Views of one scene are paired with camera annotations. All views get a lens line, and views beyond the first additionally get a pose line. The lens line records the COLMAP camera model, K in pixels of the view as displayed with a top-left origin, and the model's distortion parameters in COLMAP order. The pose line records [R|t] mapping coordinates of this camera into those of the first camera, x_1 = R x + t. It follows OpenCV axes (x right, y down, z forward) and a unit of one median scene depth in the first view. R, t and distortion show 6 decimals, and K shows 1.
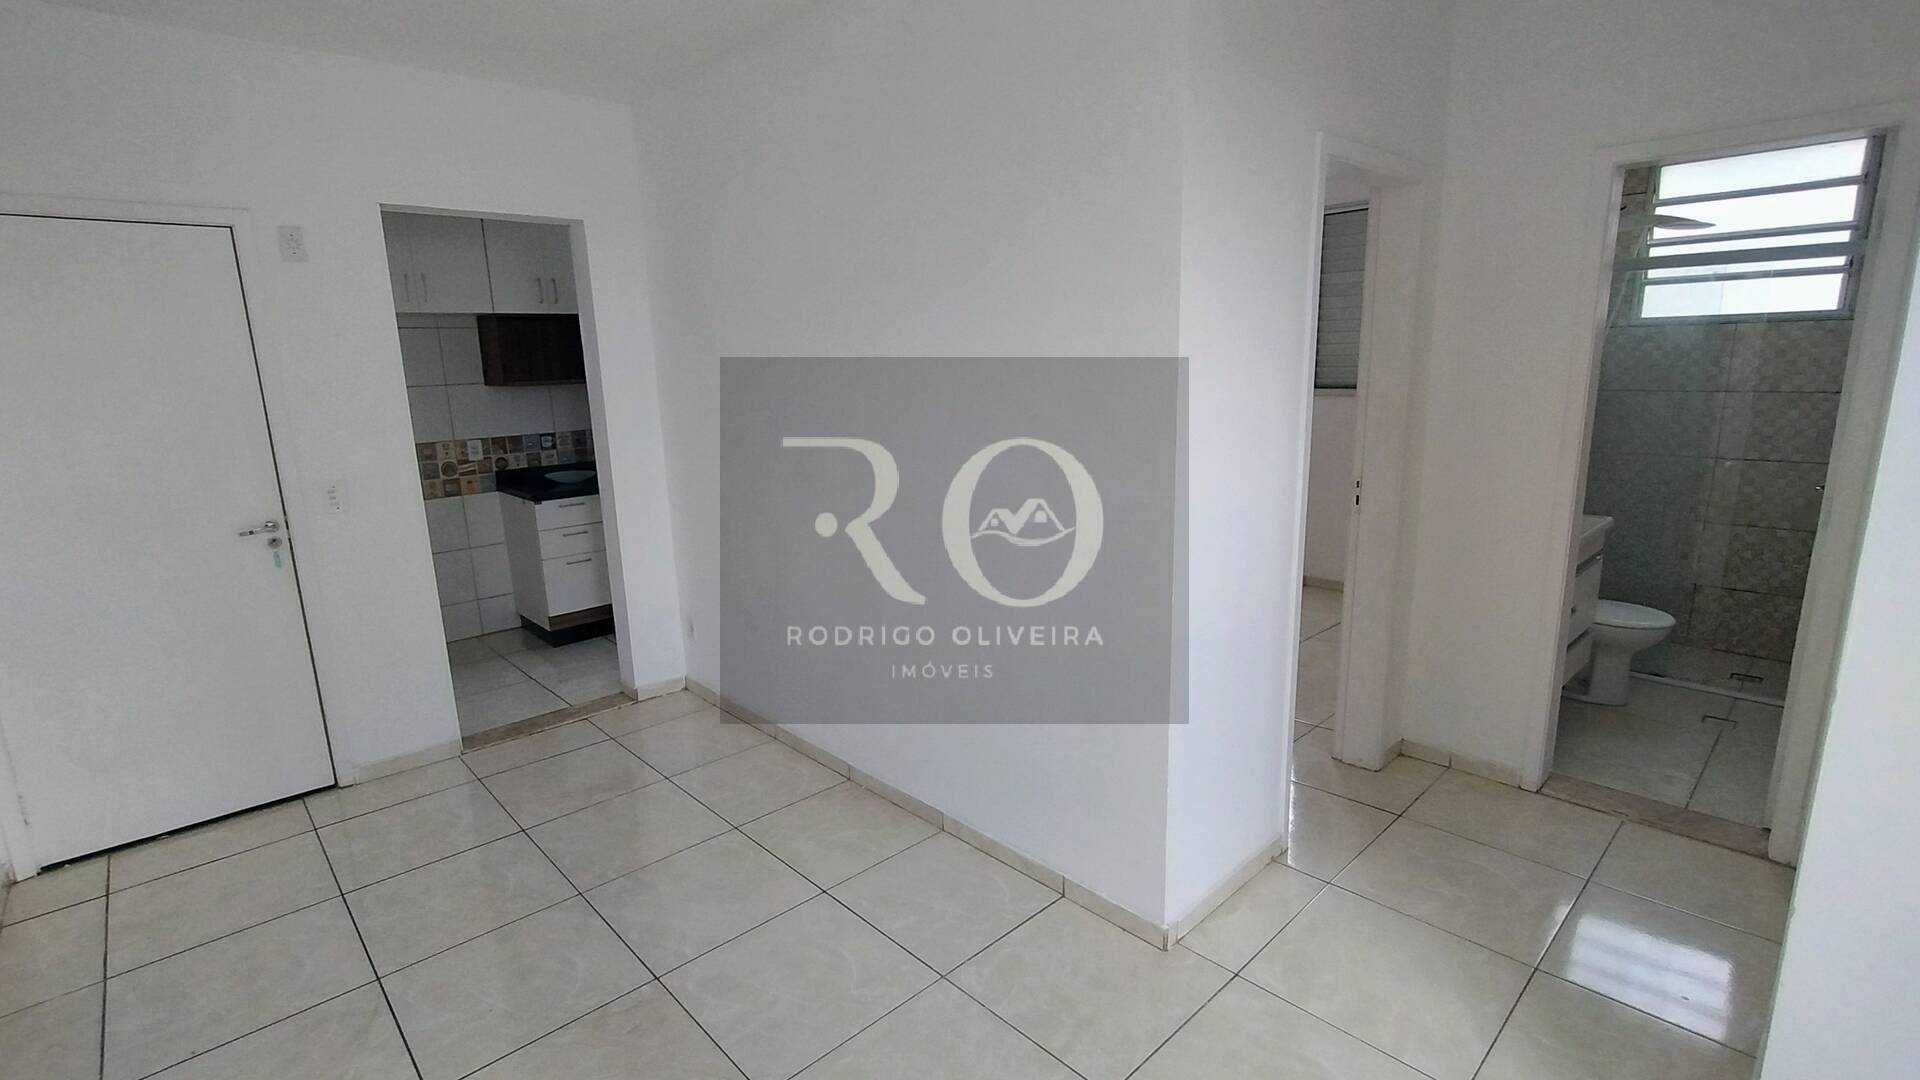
lens RADIAL K [[877.4, 0, 956.6], [0, 877.4, 542.9], [0, 0, 1]] dist [-0.015017, 0.008394]
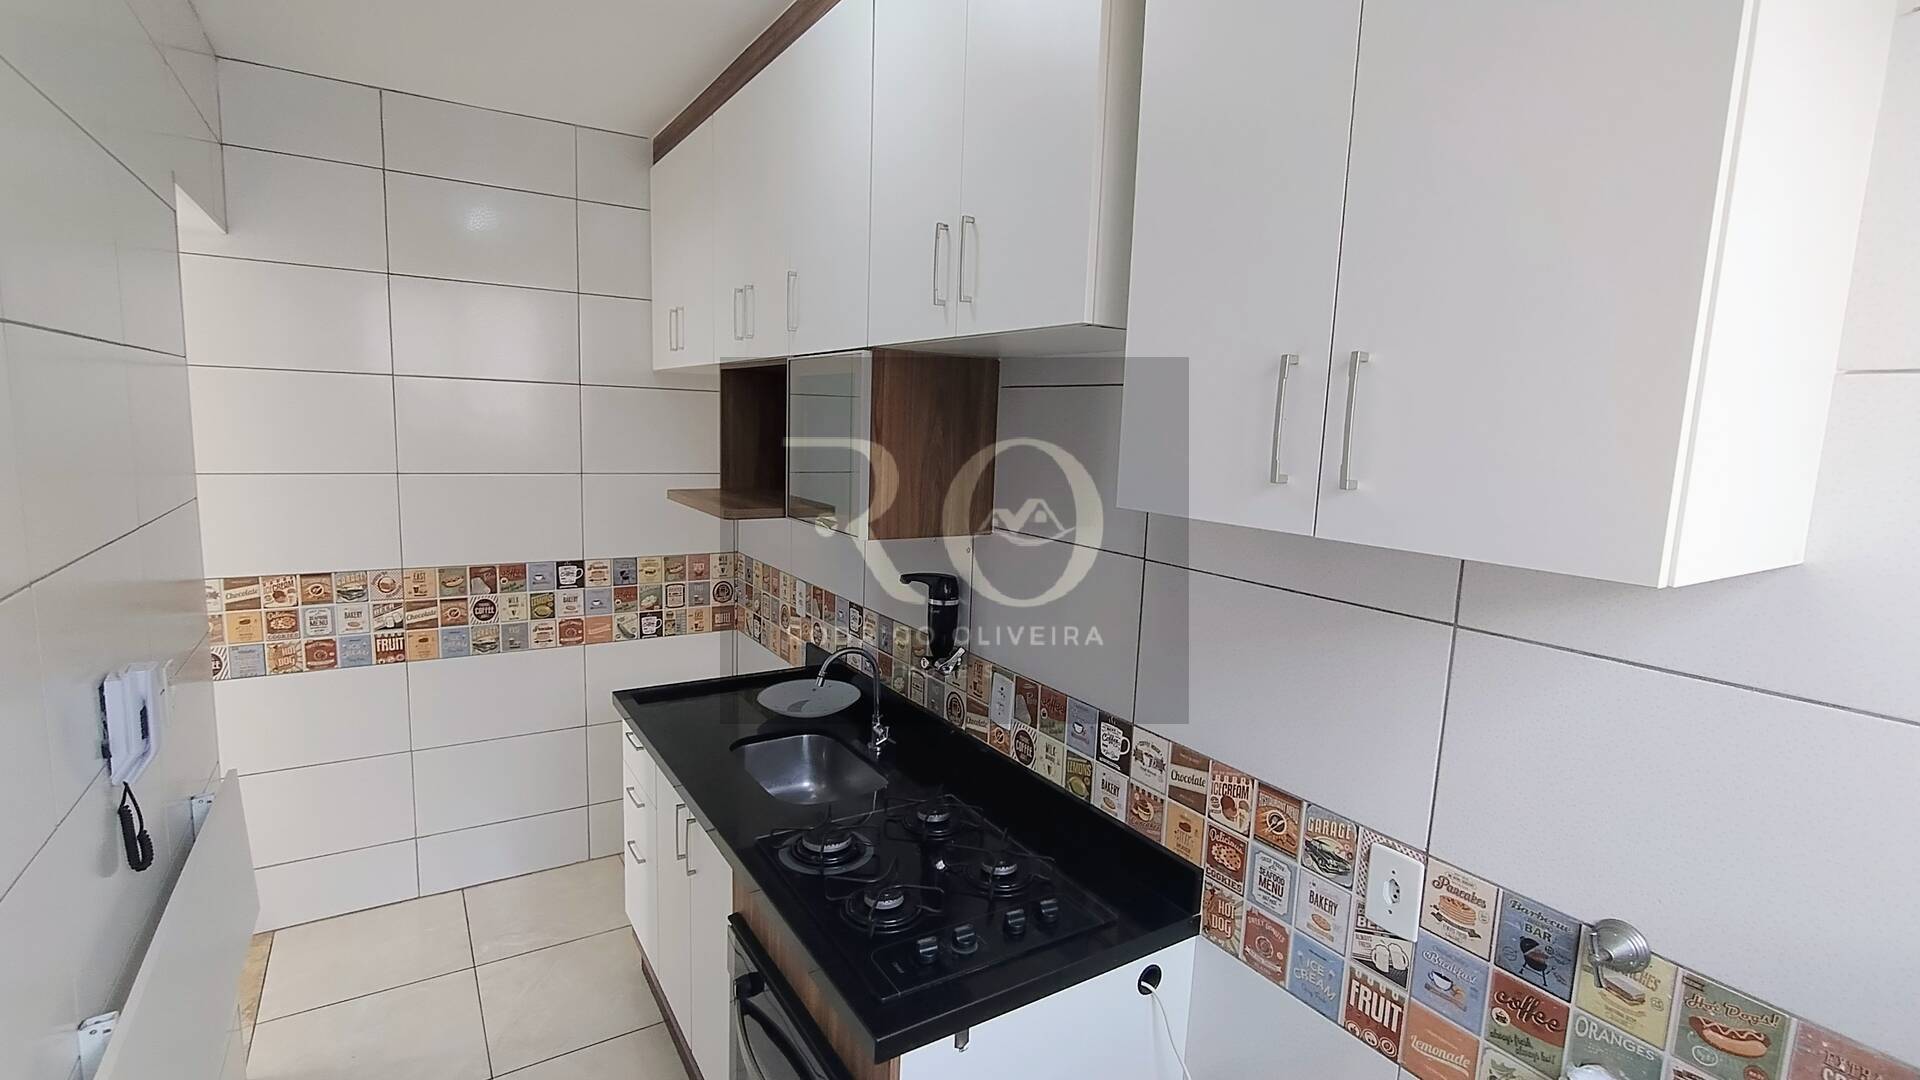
lens RADIAL K [[877.4, 0, 956.6], [0, 877.4, 542.9], [0, 0, 1]] dist [-0.015017, 0.008394]
pose [[-0.190930, 0.154601, -0.969353, -0.010878], [-0.238581, 0.950598, 0.198602, -0.290218], [0.952169, 0.269188, -0.144613, 1.207513]]
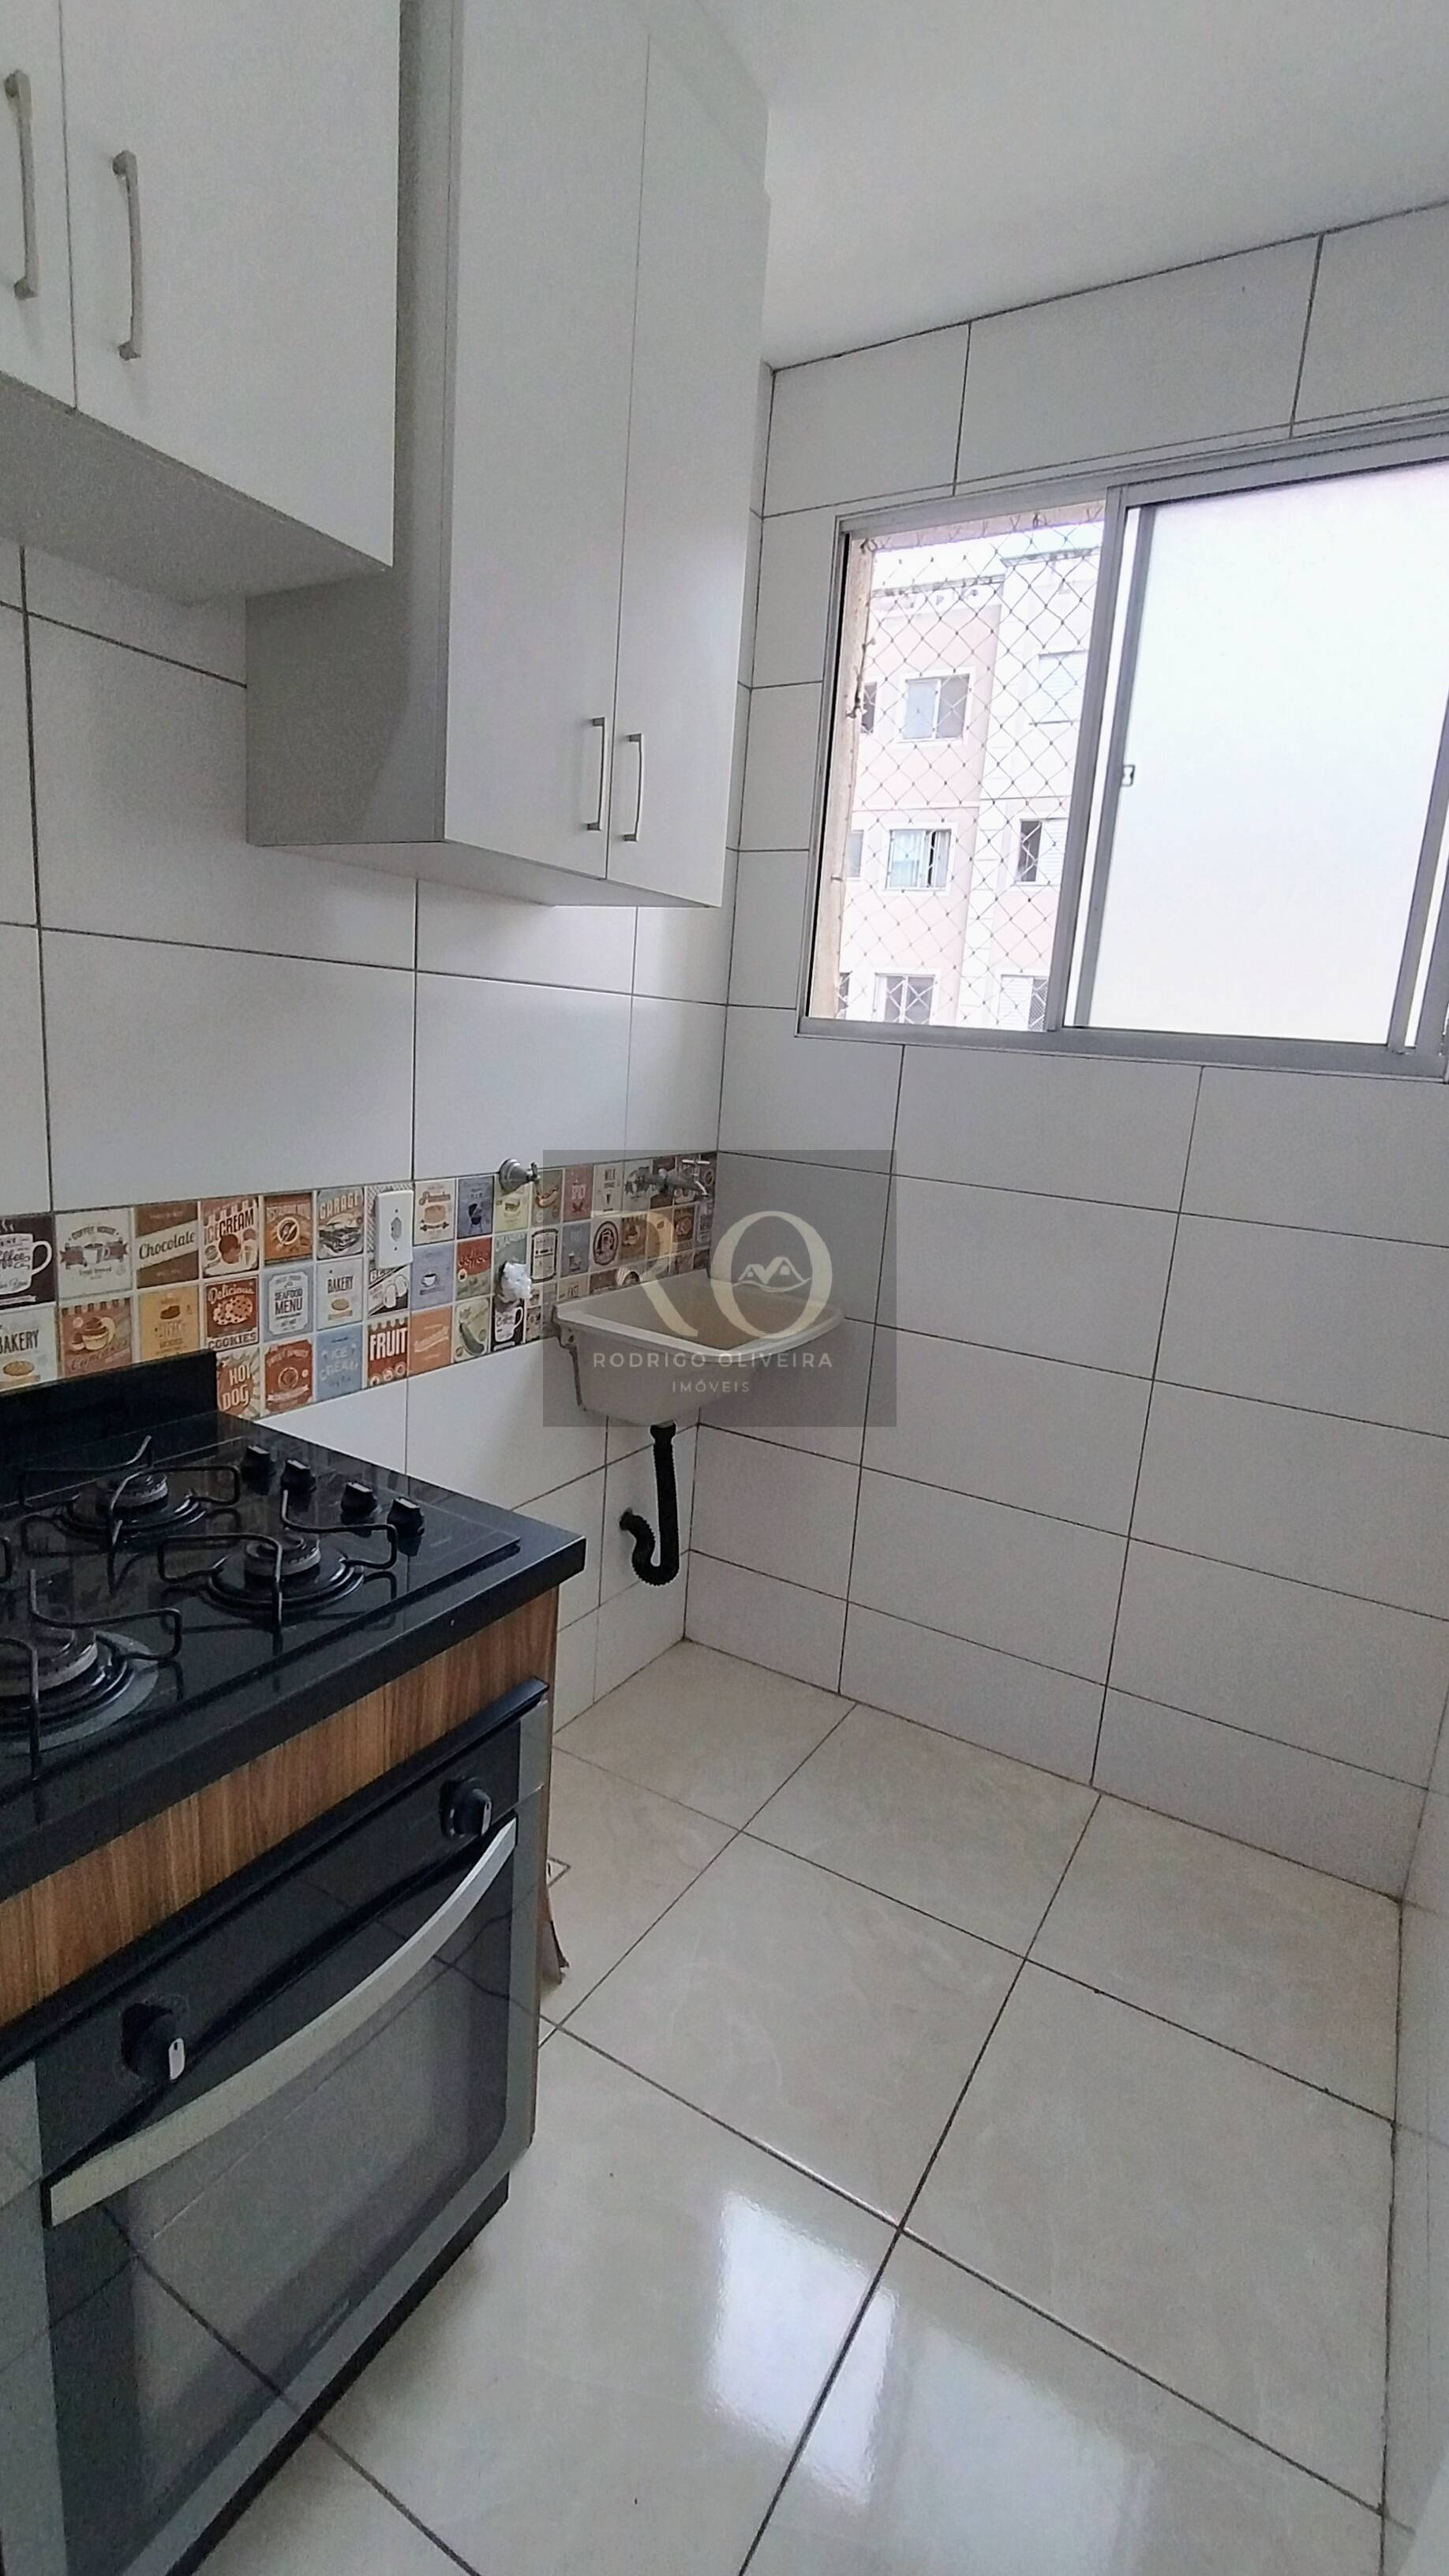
lens RADIAL K [[1177.2, 0, 721.3], [0, 1177.2, 1287.0], [0, 0, 1]] dist [-0.015017, 0.008394]
pose [[0.957240, 0.034968, 0.287174, -0.263832], [-0.035689, 0.999359, -0.002724, -0.162619], [-0.287085, -0.007641, 0.957875, 0.937682]]
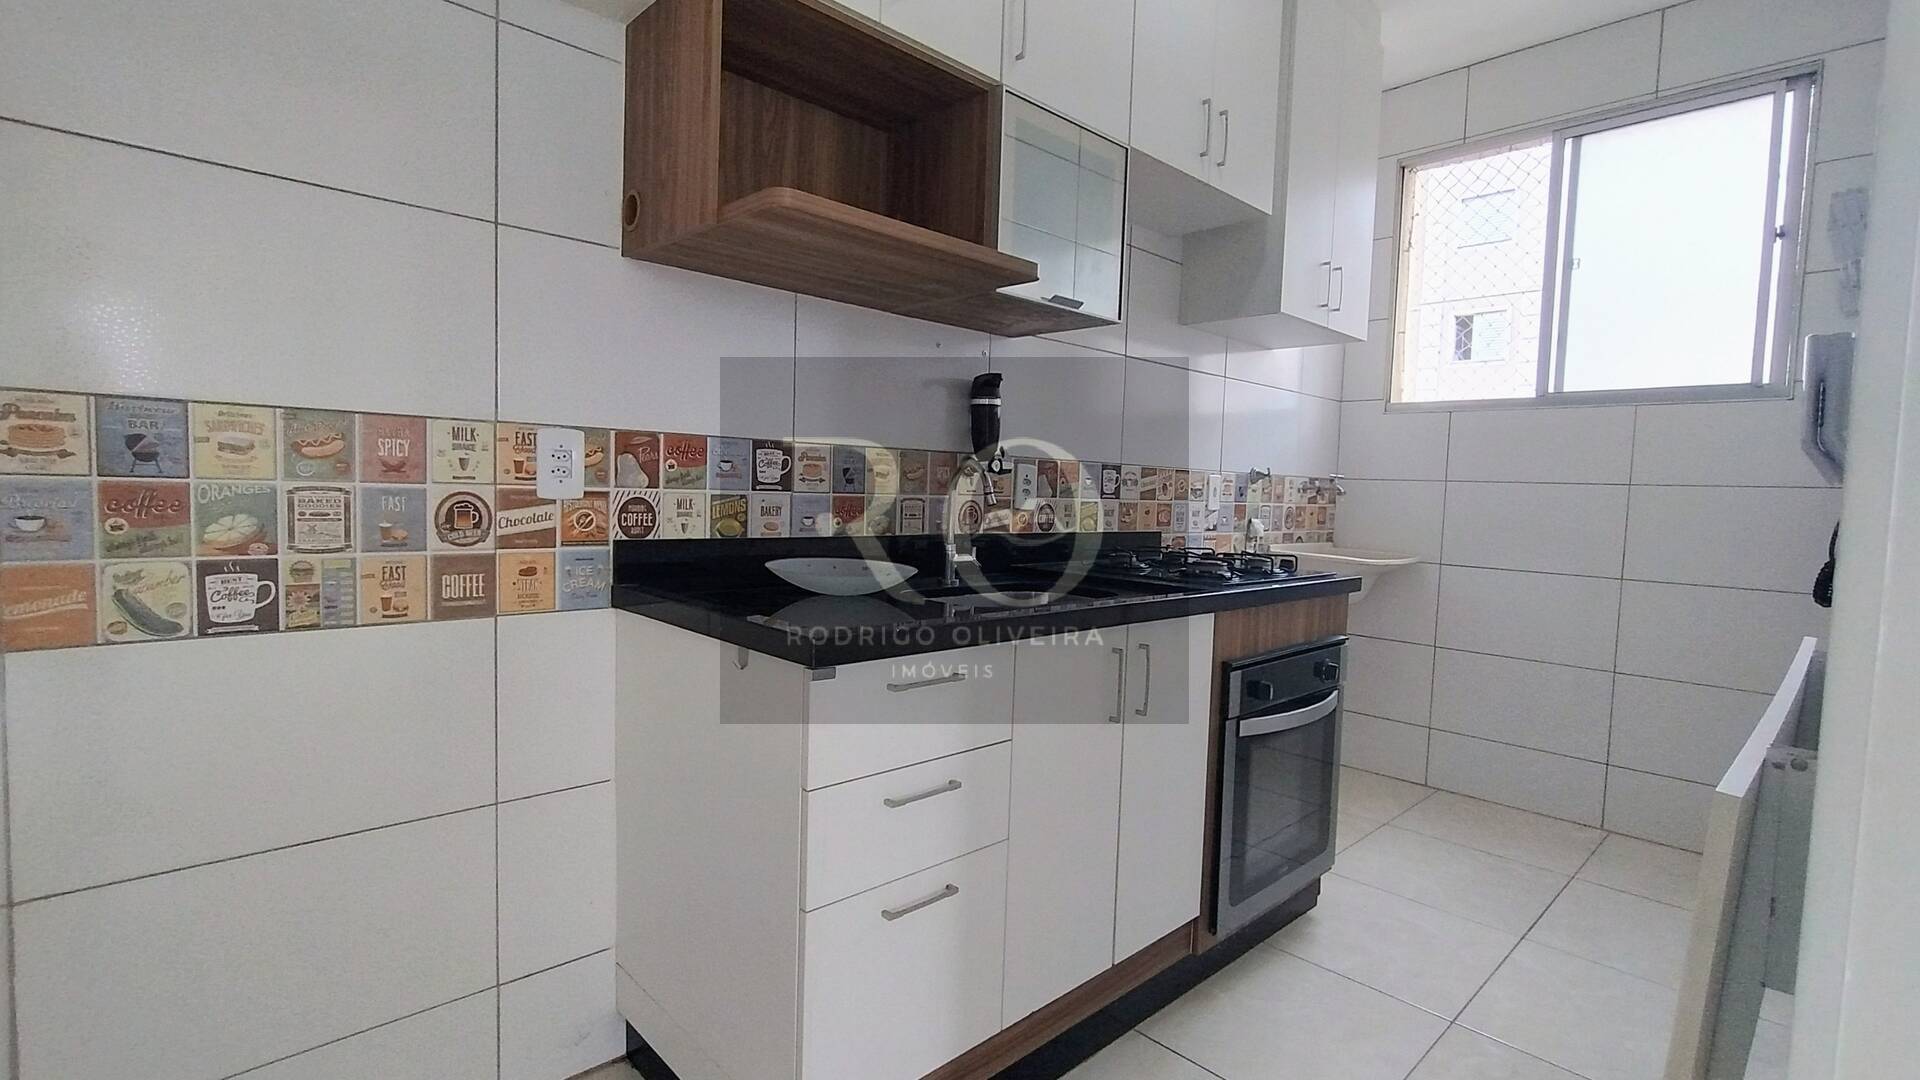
lens RADIAL K [[877.4, 0, 956.6], [0, 877.4, 542.9], [0, 0, 1]] dist [-0.015017, 0.008394]
pose [[0.998299, 0.058112, 0.004804, -0.431762], [-0.056729, 0.986981, -0.150500, -0.044944], [-0.013487, 0.149971, 0.988598, 0.735442]]
